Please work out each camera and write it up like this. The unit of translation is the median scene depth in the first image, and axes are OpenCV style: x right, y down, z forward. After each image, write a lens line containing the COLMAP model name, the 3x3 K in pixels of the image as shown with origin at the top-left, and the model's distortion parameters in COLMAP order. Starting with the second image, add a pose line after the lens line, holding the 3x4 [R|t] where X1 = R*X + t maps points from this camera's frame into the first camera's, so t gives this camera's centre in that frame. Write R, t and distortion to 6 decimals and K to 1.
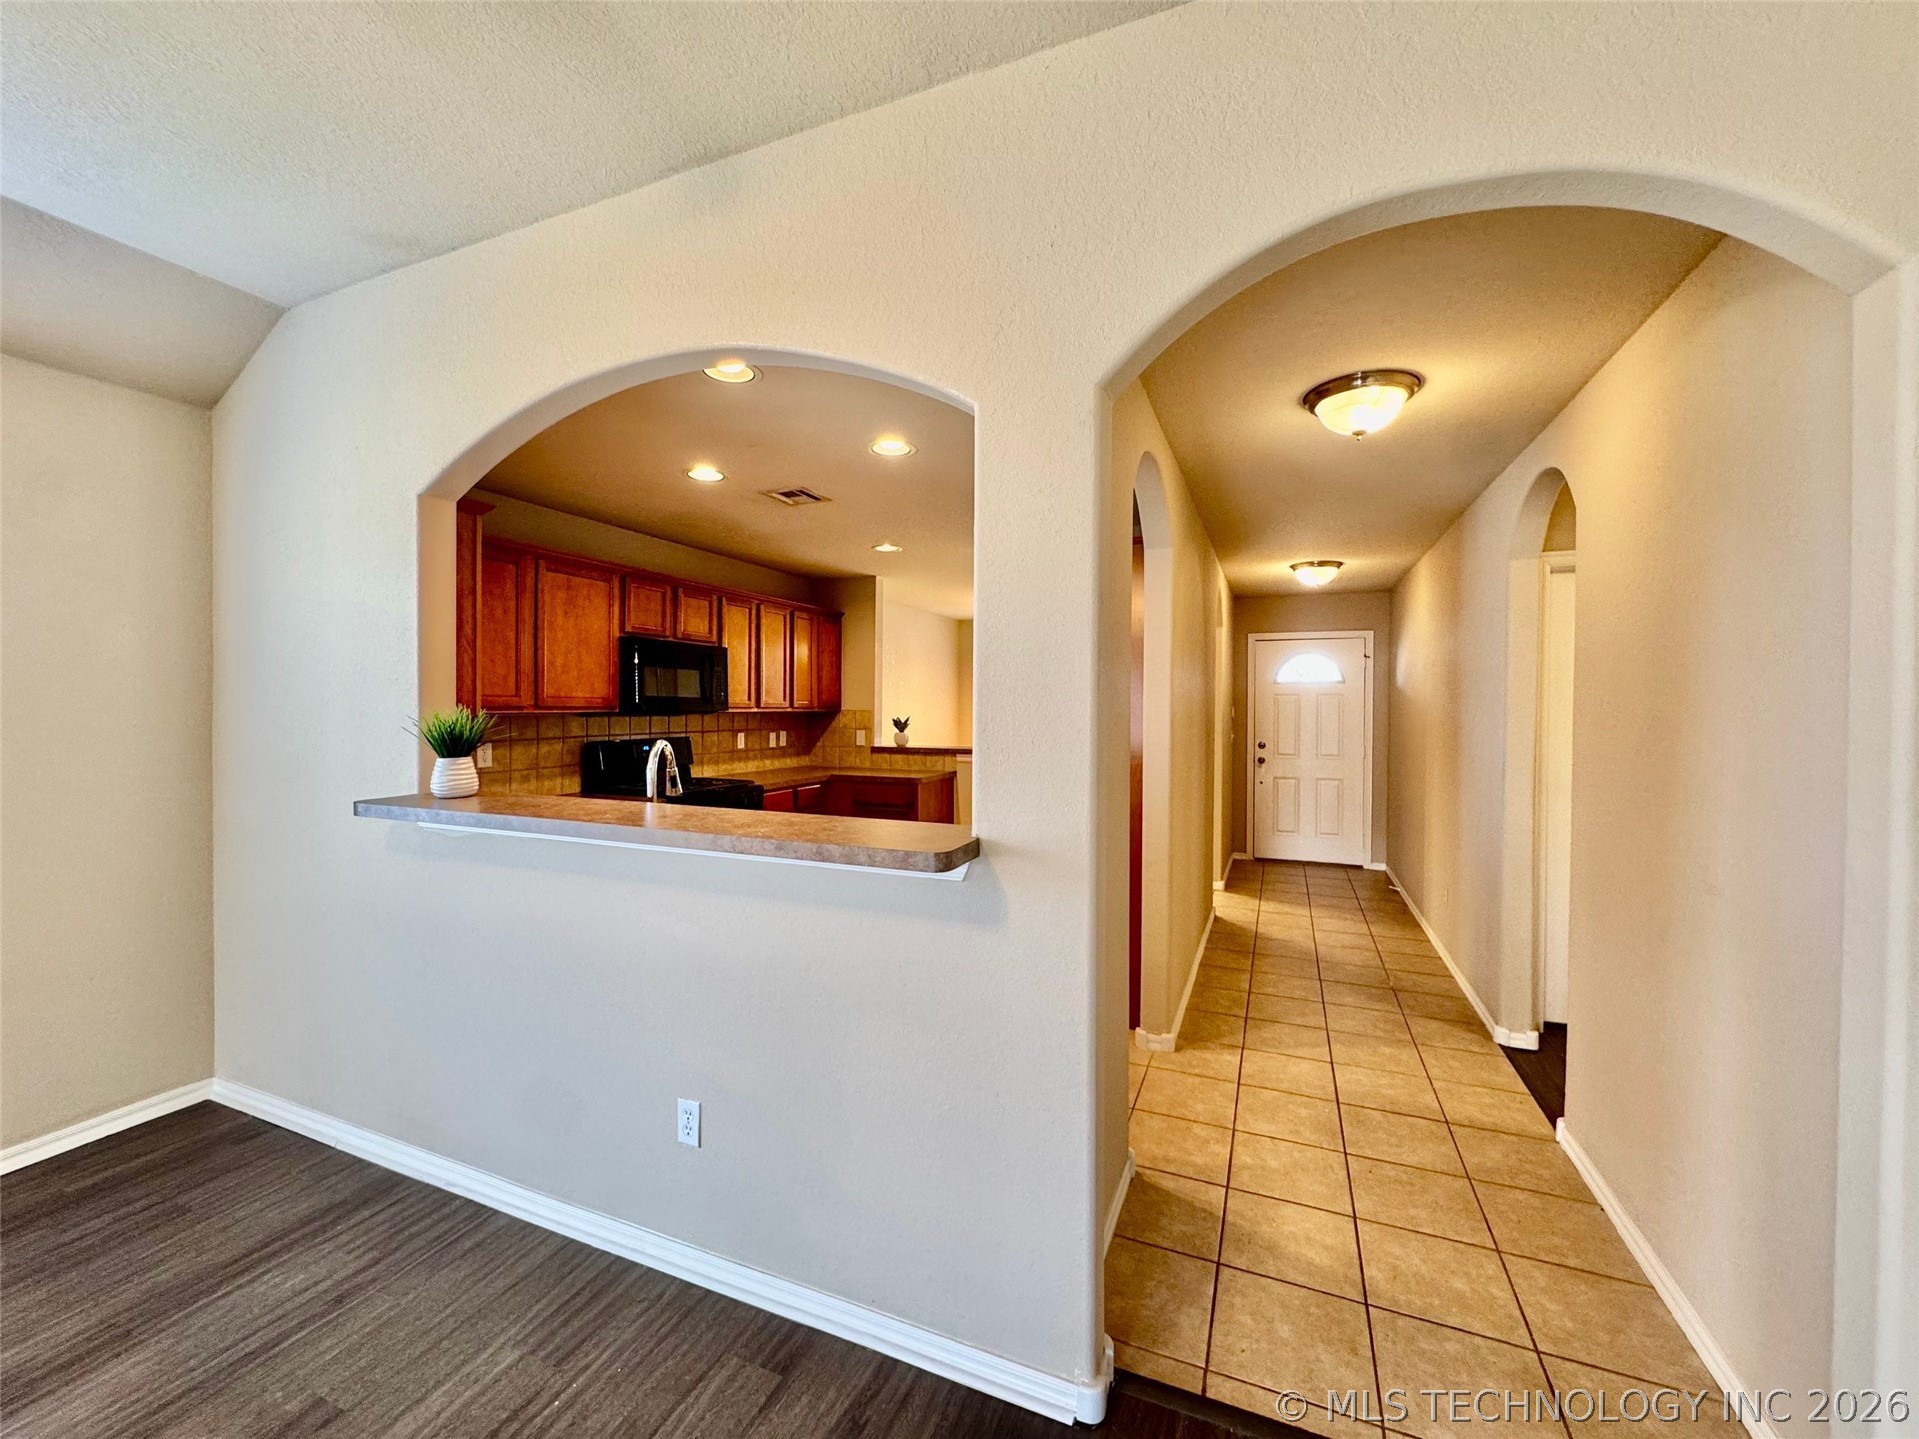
lens RADIAL K [[765.2, 0, 962.0], [0, 765.2, 716.0], [0, 0, 1]] dist [-0.002515, 0.000697]
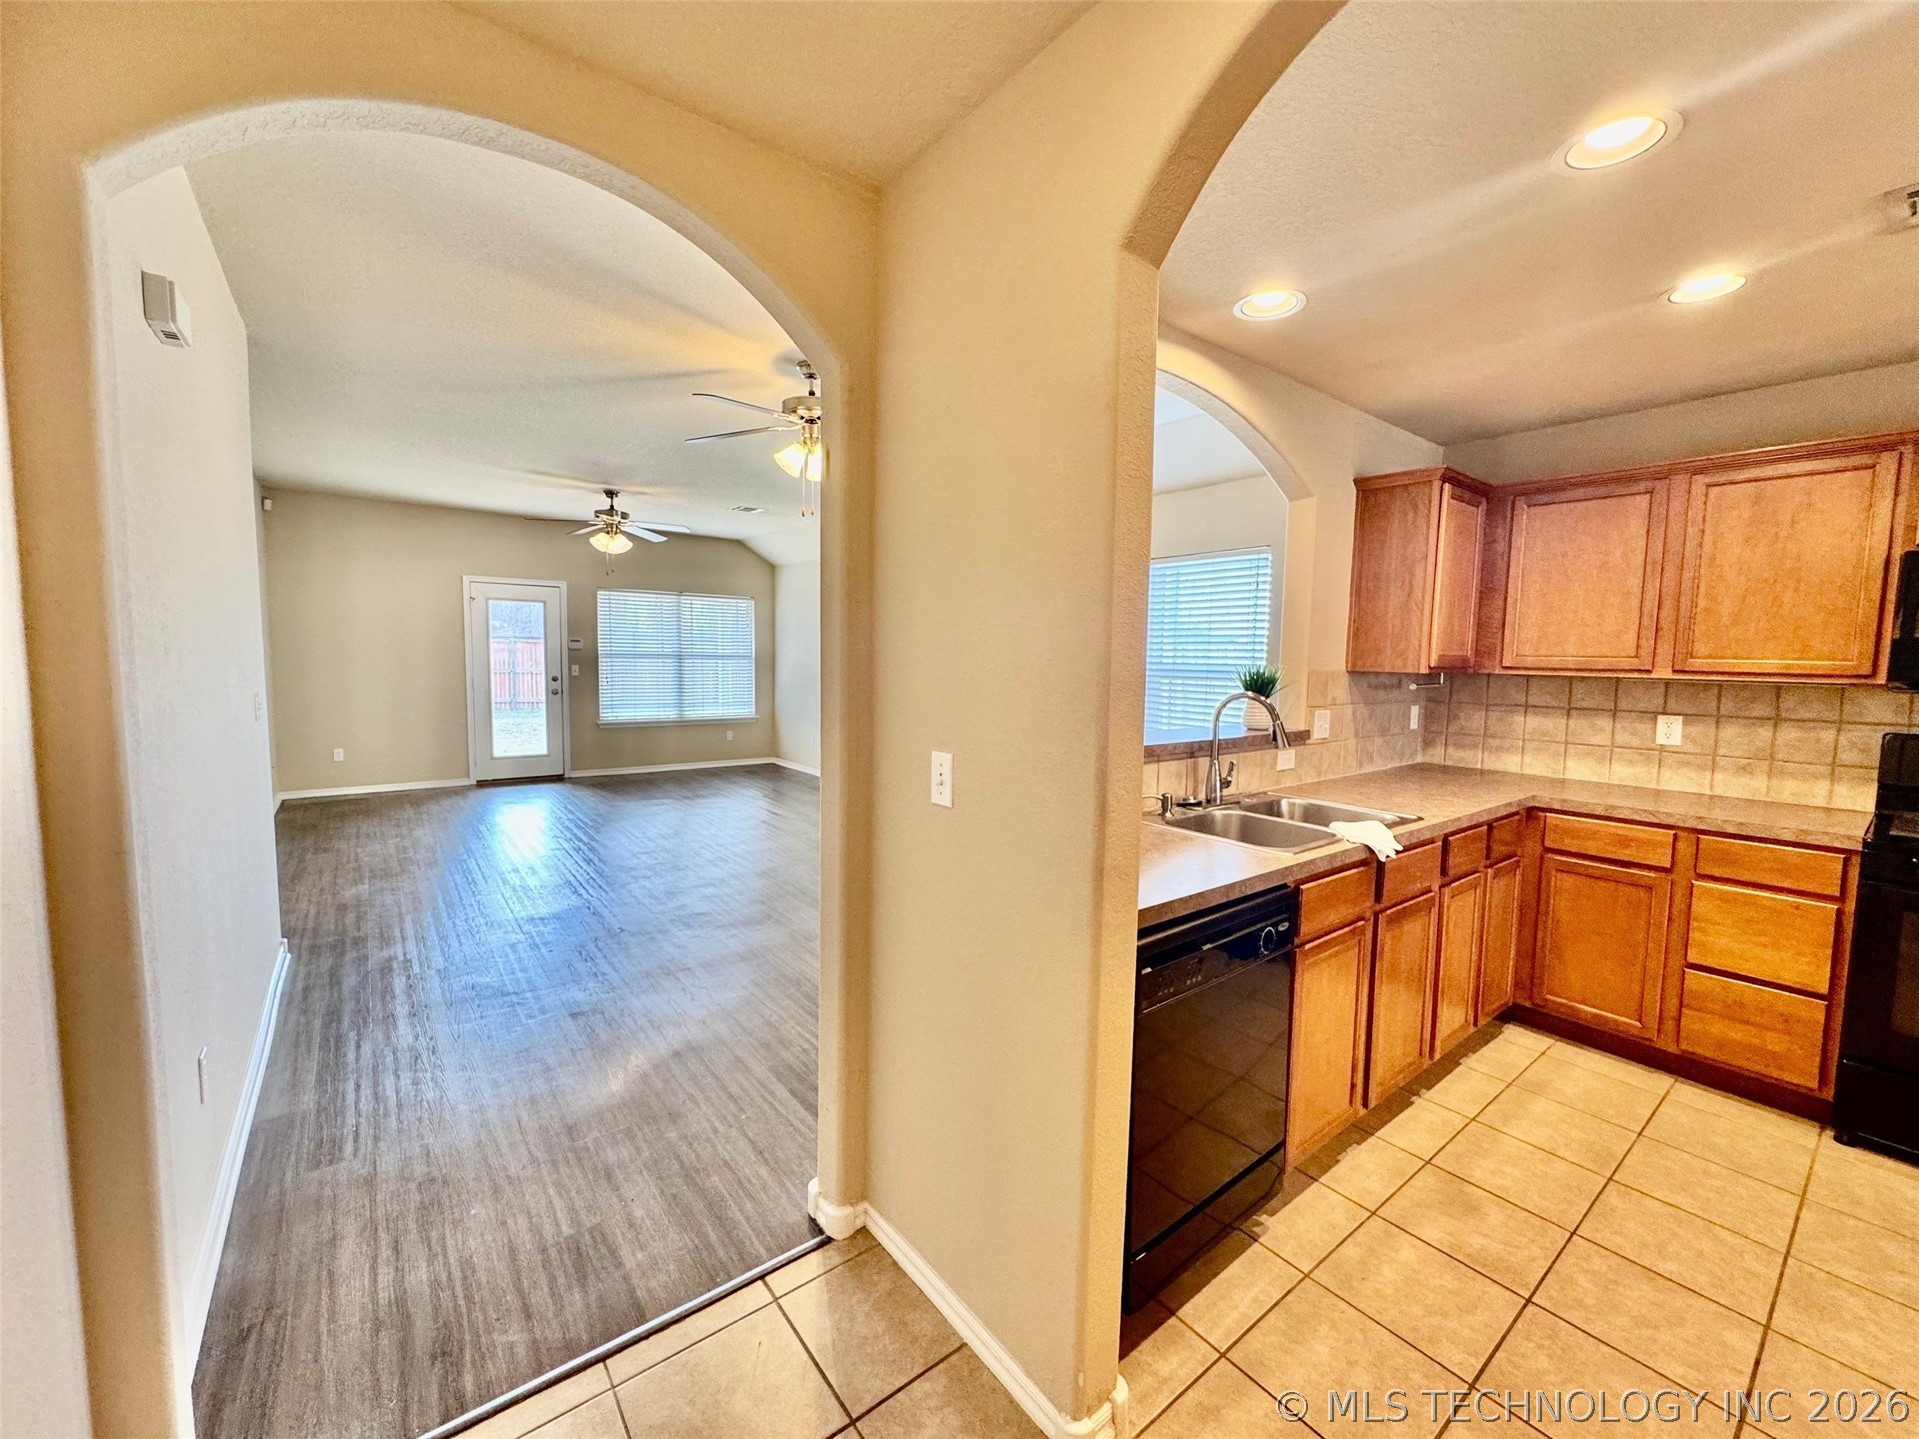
lens RADIAL K [[765.2, 0, 962.0], [0, 765.2, 716.0], [0, 0, 1]] dist [-0.002515, 0.000697]
pose [[-0.491405, 0.056566, -0.869092, 0.336656], [-0.032177, 0.996028, 0.083021, -0.005356], [0.870337, 0.068762, -0.487633, 0.536895]]
